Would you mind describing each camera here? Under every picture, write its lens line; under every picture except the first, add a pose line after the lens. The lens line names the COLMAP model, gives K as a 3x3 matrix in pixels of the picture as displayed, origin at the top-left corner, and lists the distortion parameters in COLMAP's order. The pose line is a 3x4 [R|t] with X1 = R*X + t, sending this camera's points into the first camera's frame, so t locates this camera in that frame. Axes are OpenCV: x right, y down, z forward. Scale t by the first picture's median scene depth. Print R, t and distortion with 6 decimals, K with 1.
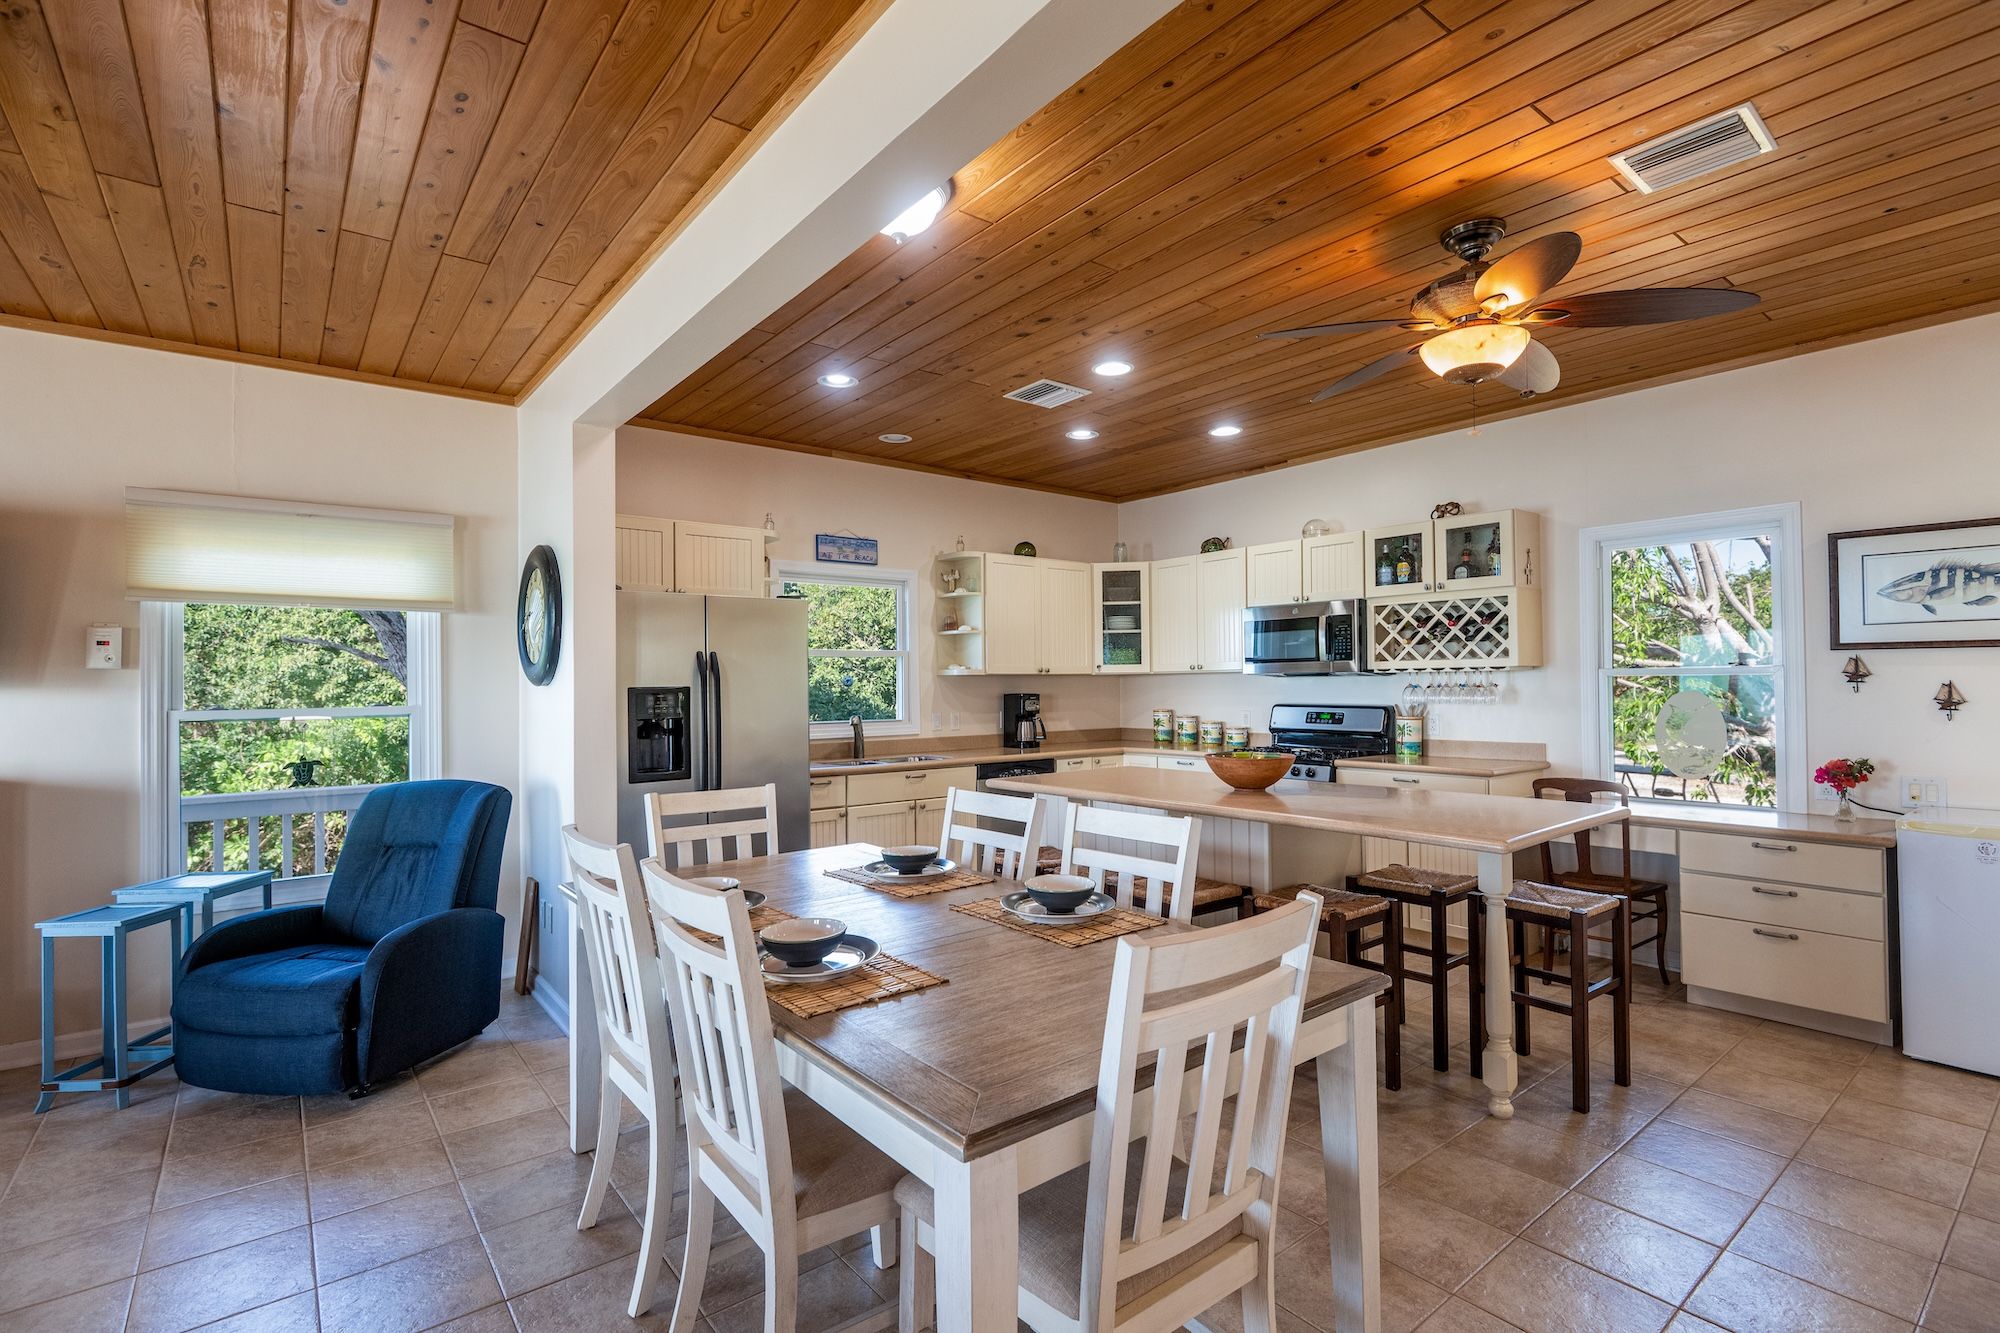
lens RADIAL K [[917.1, 0, 1004.6], [0, 917.1, 674.6], [0, 0, 1]] dist [0.001998, -0.003798]
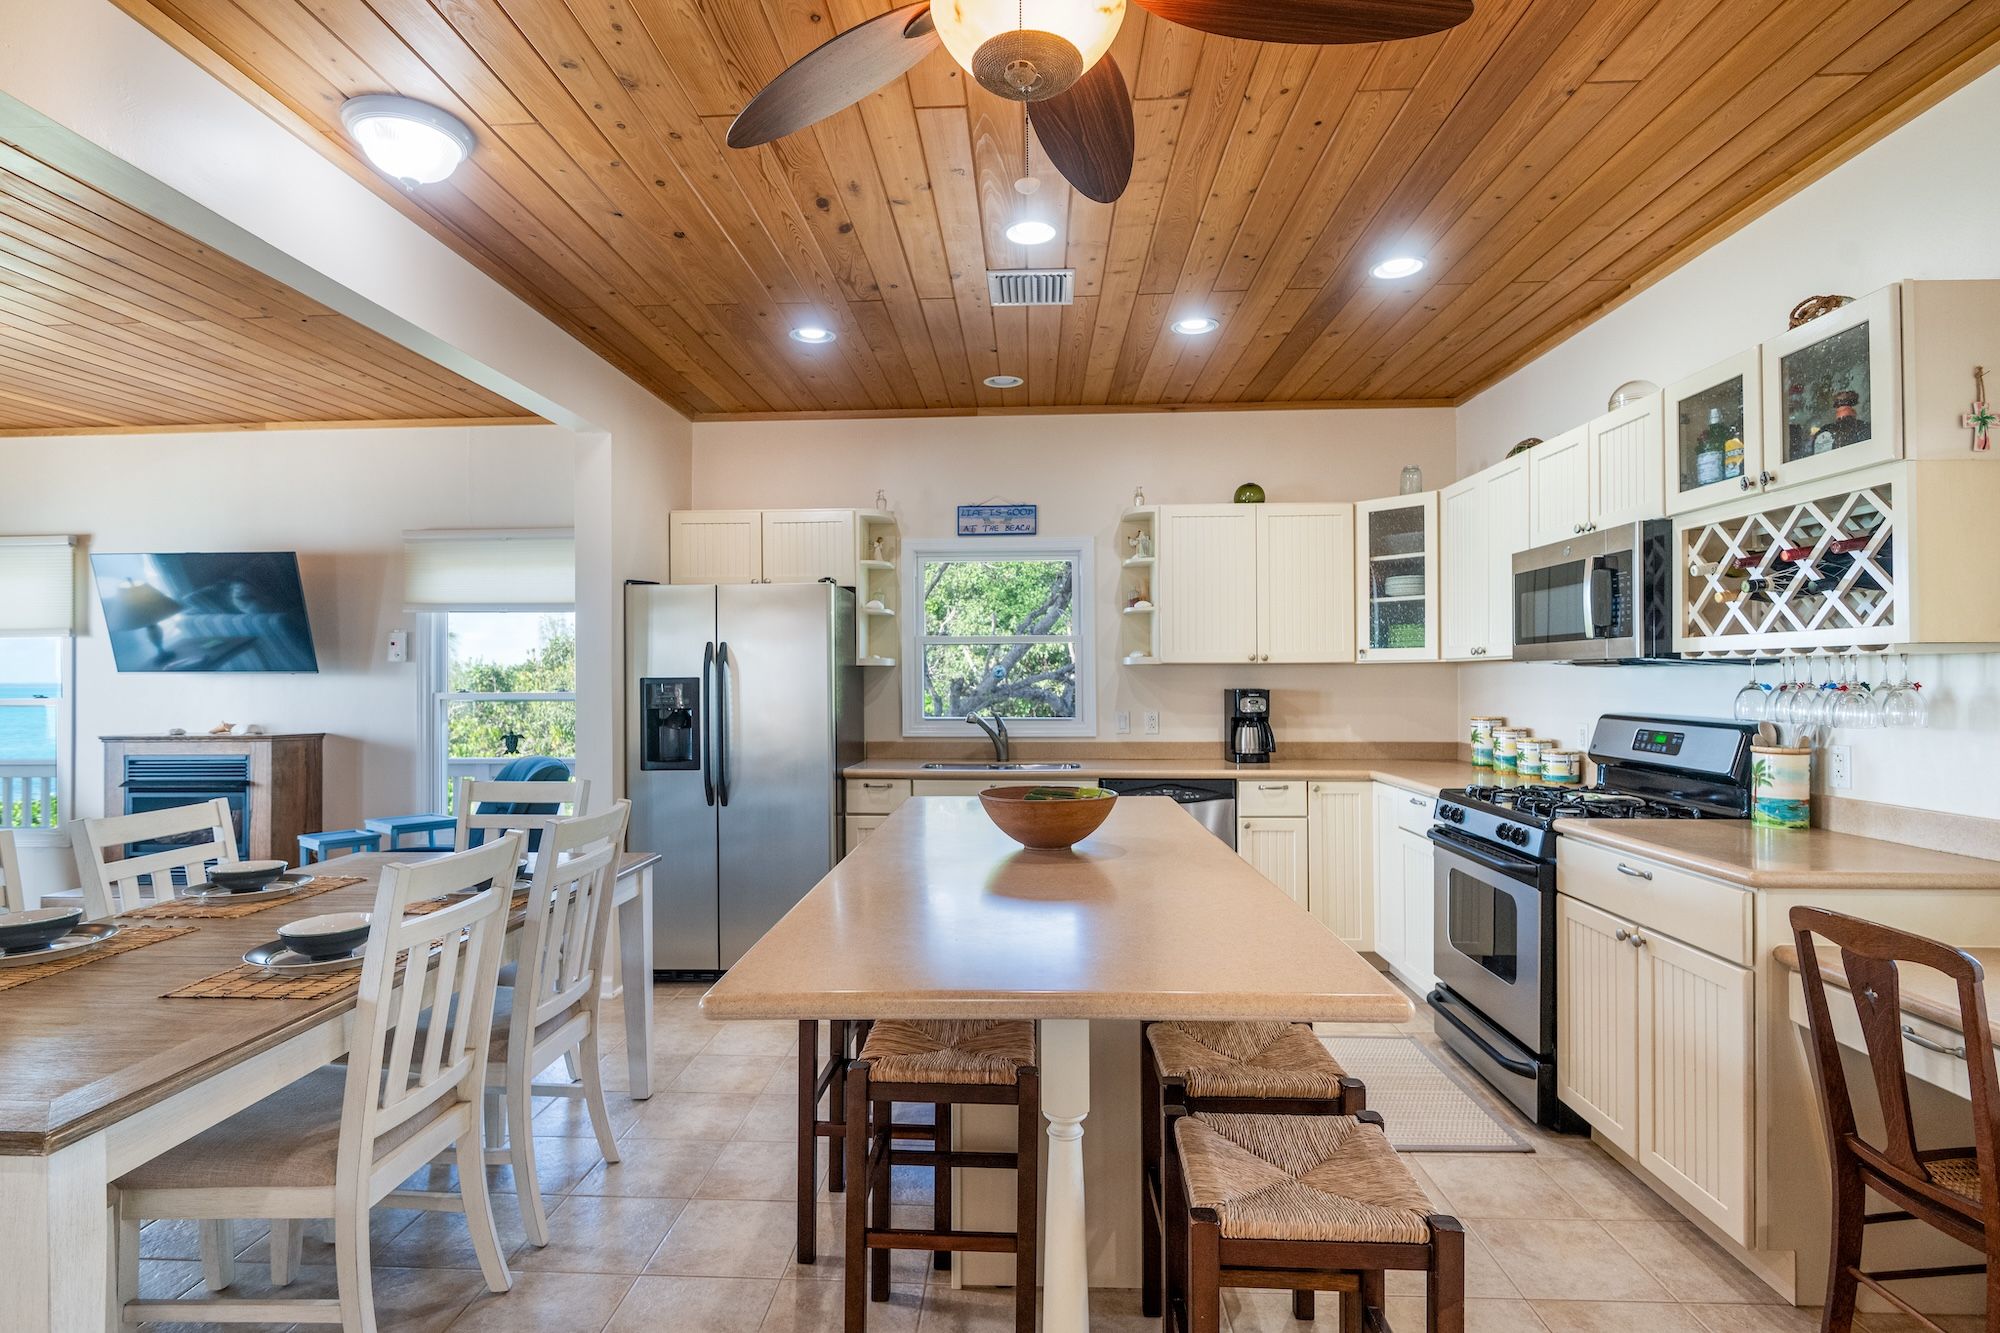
lens RADIAL K [[981.2, 0, 987.9], [0, 981.2, 671.5], [0, 0, 1]] dist [-0.004103, -0.003353]
pose [[0.749418, 0.003320, -0.662089, 0.487270], [0.003504, 0.999954, 0.008981, -0.001433], [0.662088, -0.009051, 0.749372, 0.332702]]
